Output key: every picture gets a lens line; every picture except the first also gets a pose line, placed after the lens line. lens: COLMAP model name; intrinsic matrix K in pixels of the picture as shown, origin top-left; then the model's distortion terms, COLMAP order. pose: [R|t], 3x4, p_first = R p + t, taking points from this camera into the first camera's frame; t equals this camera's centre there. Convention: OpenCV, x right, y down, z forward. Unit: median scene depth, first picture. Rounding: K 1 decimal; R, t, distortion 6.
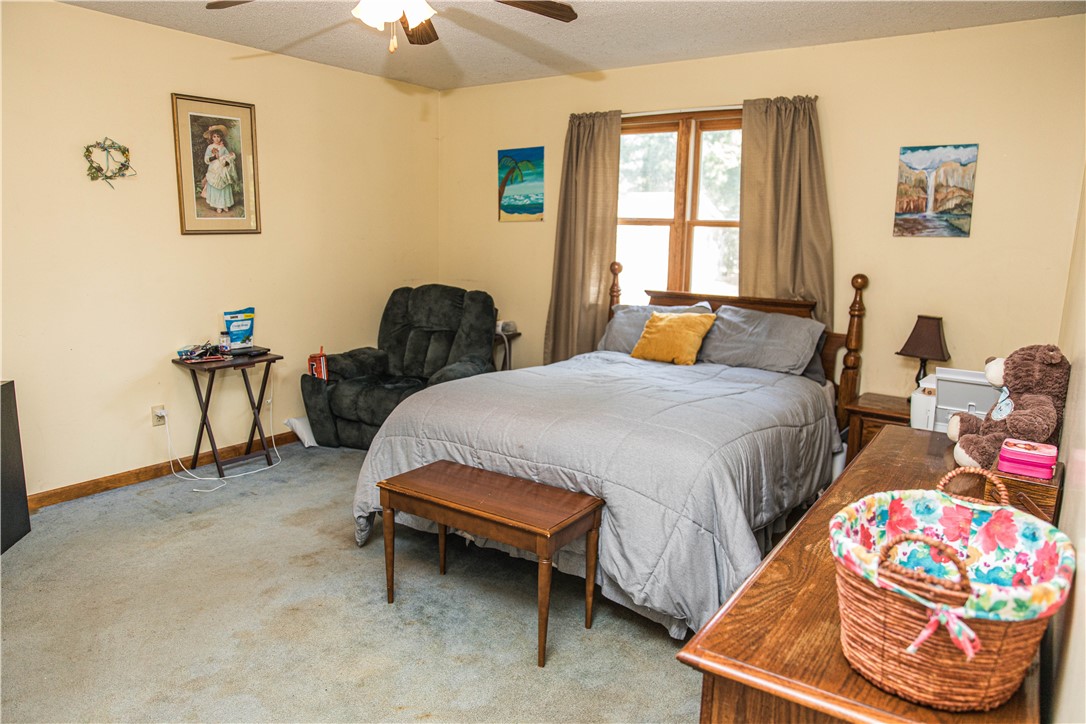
lens RADIAL K [[726.7, 0, 539.2], [0, 726.7, 367.2], [0, 0, 1]] dist [-0.057153, 0.033879]
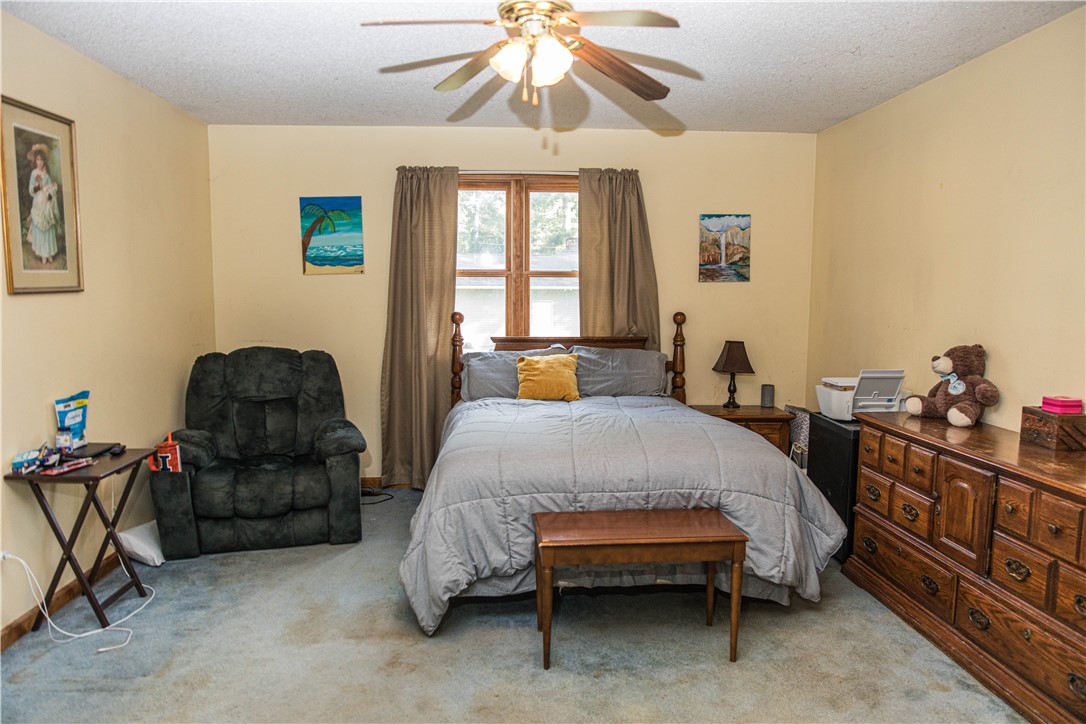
lens RADIAL K [[729.9, 0, 542.1], [0, 729.9, 371.2], [0, 0, 1]] dist [-0.032135, 0.000771]
pose [[0.784186, -0.087783, 0.614286, -0.492160], [0.127835, 0.991563, -0.021495, -0.027747], [-0.607216, 0.095383, 0.788791, 0.134589]]
